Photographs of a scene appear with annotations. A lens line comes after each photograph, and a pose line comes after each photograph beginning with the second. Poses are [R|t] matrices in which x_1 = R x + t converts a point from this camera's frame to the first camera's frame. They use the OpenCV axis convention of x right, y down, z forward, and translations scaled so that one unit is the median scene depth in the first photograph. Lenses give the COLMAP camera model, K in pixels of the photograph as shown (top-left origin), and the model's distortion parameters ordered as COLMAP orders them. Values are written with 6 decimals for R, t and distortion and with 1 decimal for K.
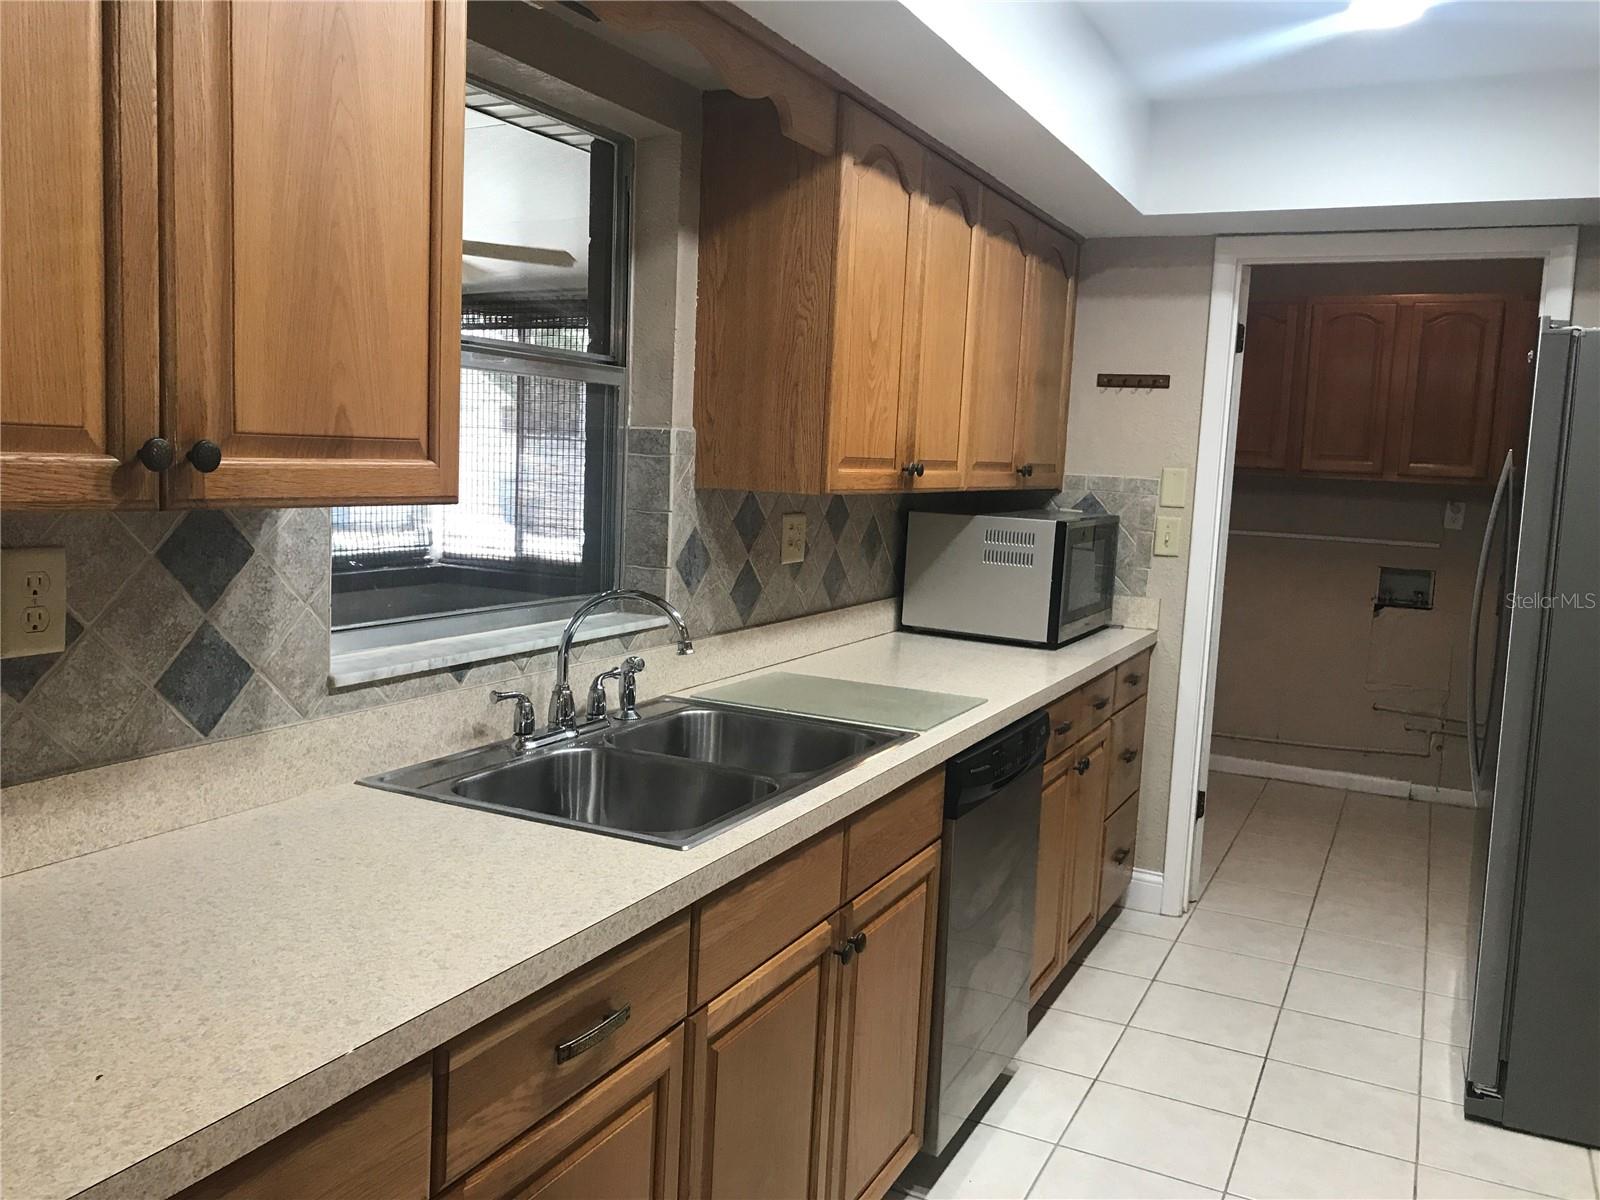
lens RADIAL K [[1325.4, 0, 804.4], [0, 1325.4, 599.3], [0, 0, 1]] dist [0.048238, -0.031667]
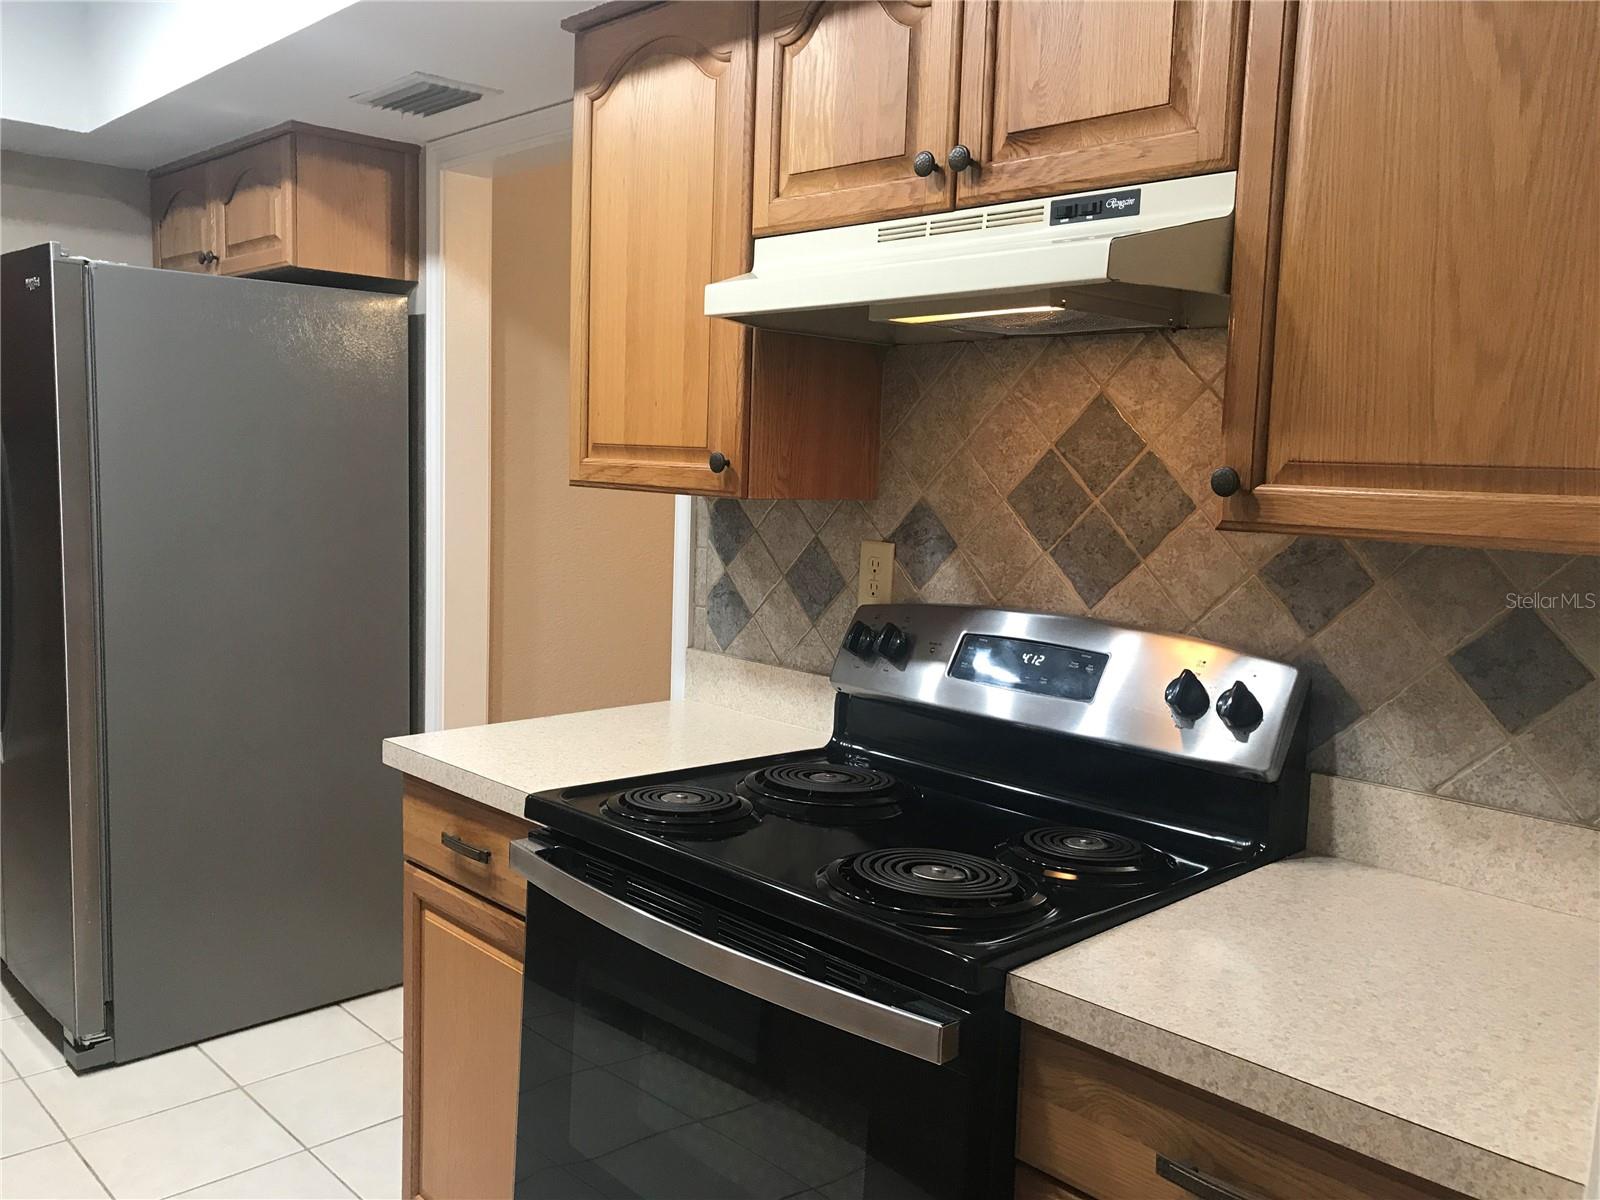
lens RADIAL K [[1325.4, 0, 803.0], [0, 1325.4, 607.3], [0, 0, 1]] dist [0.048238, -0.031667]
pose [[0.353487, -0.143512, 0.924365, -0.181757], [0.092483, 0.988682, 0.118131, -0.015694], [-0.930856, 0.043730, 0.362759, 0.153481]]
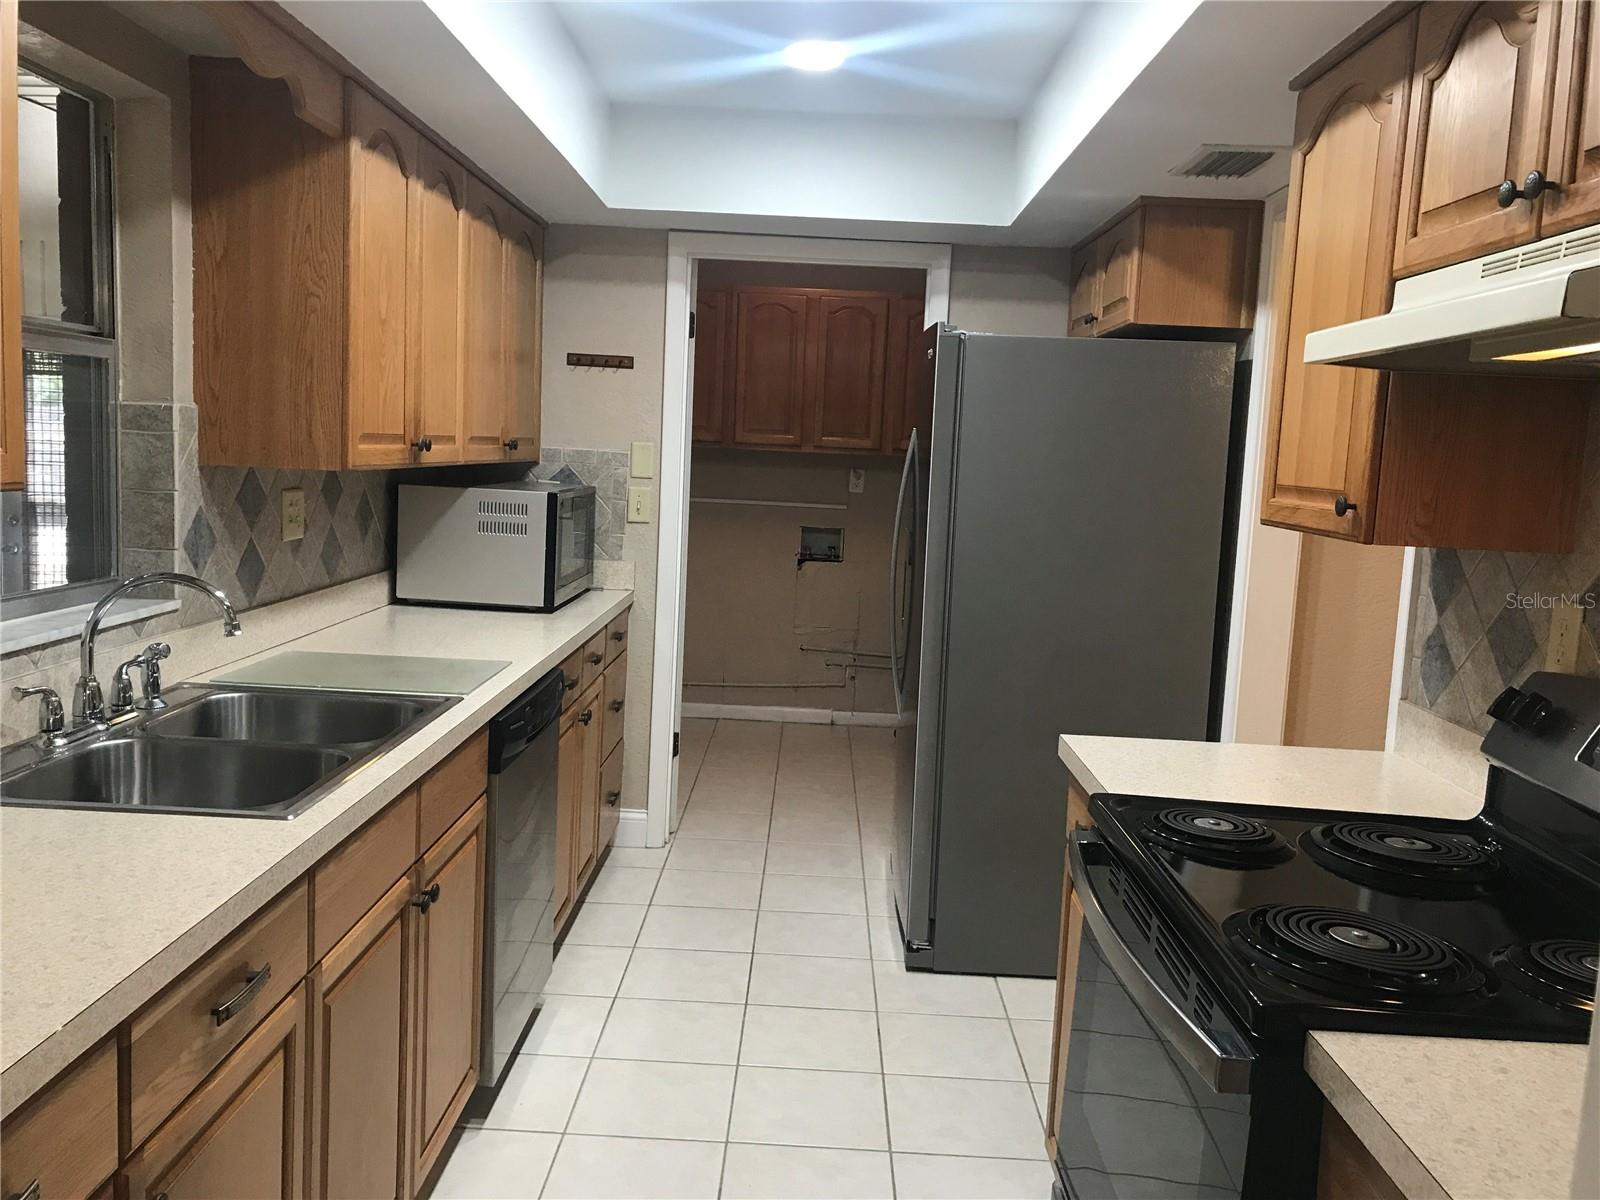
lens RADIAL K [[1325.4, 0, 798.9], [0, 1325.4, 602.8], [0, 0, 1]] dist [0.048238, -0.031667]
pose [[0.907568, -0.055422, 0.416232, -0.093419], [0.044118, 0.998351, 0.036736, -0.000811], [-0.417581, -0.014977, 0.908516, -0.068598]]
